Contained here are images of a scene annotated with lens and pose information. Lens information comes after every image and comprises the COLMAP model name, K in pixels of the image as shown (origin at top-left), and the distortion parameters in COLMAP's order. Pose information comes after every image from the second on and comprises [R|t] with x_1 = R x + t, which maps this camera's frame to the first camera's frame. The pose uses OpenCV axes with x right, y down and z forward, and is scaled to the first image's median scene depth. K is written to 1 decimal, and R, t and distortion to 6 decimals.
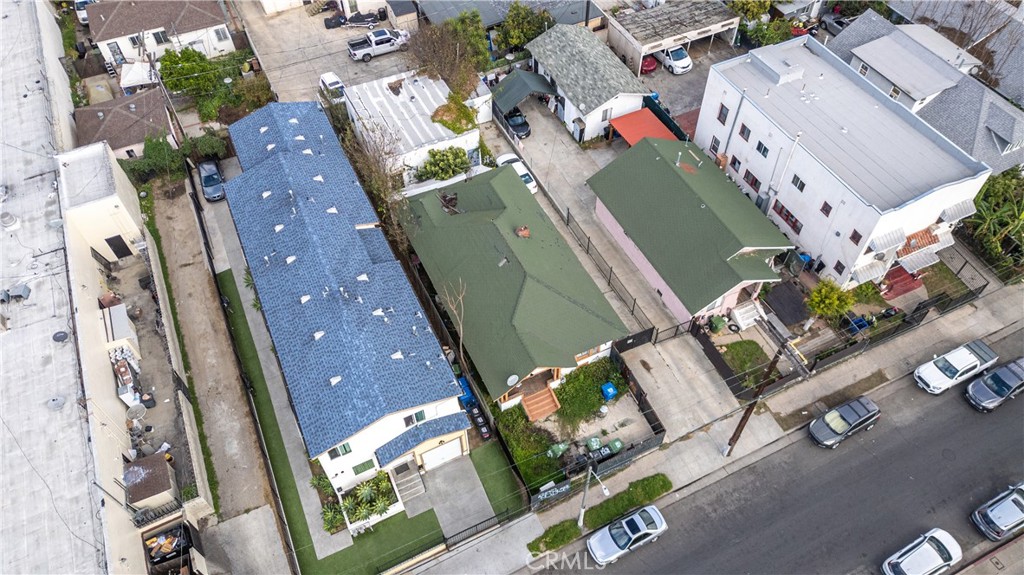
lens RADIAL K [[719.6, 0, 512.0], [0, 719.6, 287.5], [0, 0, 1]] dist [0.032190, -0.004199]
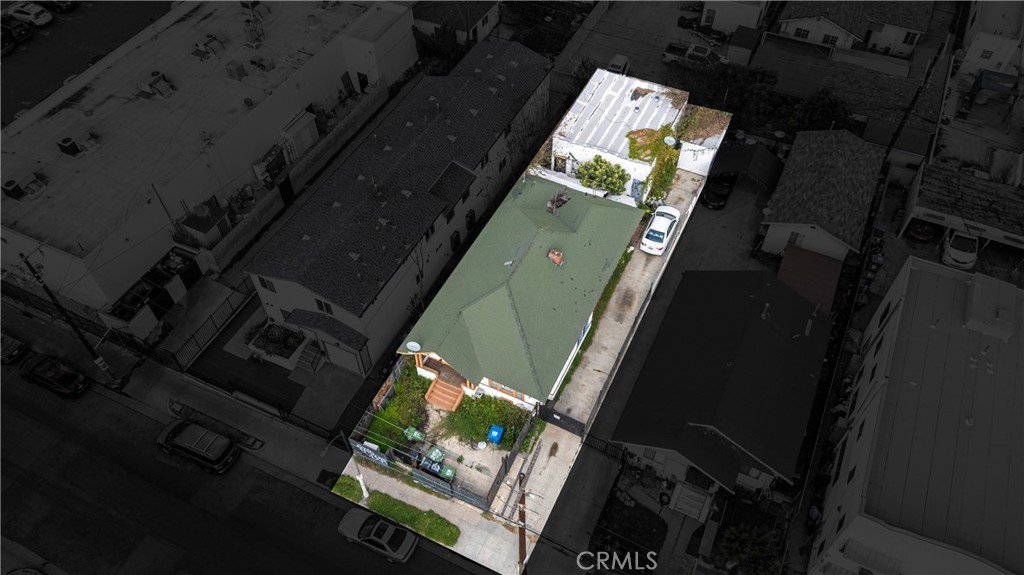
lens RADIAL K [[751.2, 0, 512.0], [0, 751.2, 287.5], [0, 0, 1]] dist [0.026868, -0.004328]
pose [[0.621133, 0.606954, -0.495782, 0.458322], [-0.613248, 0.770317, 0.174751, -0.168775], [0.487975, 0.195494, 0.850683, 0.111400]]
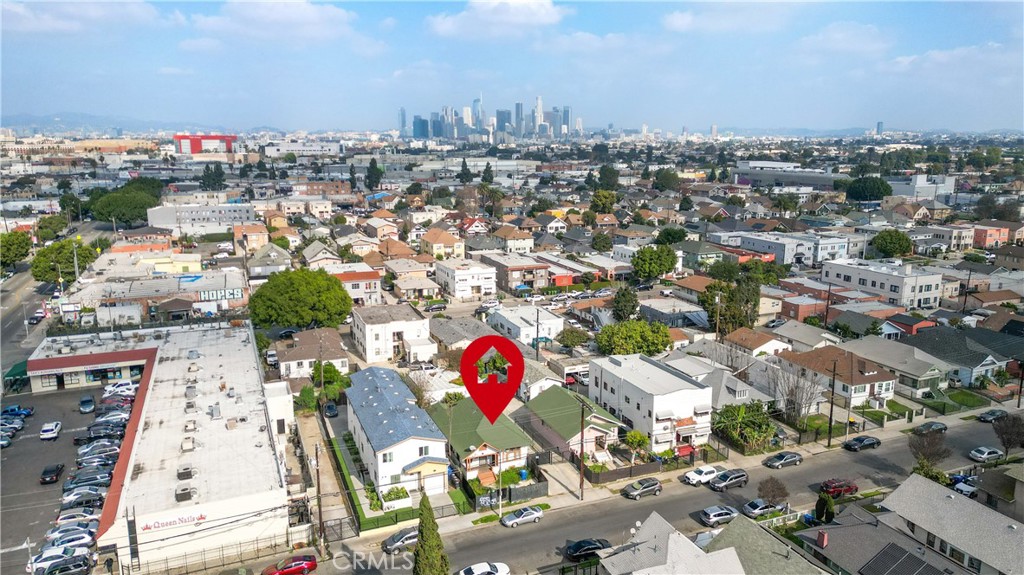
lens RADIAL K [[719.6, 0, 512.0], [0, 719.6, 287.5], [0, 0, 1]] dist [0.032190, -0.004199]
pose [[0.998008, 0.024905, -0.057969, 0.179421], [-0.056462, 0.762552, -0.644459, 0.890367], [0.028154, 0.646448, 0.762439, -0.704835]]
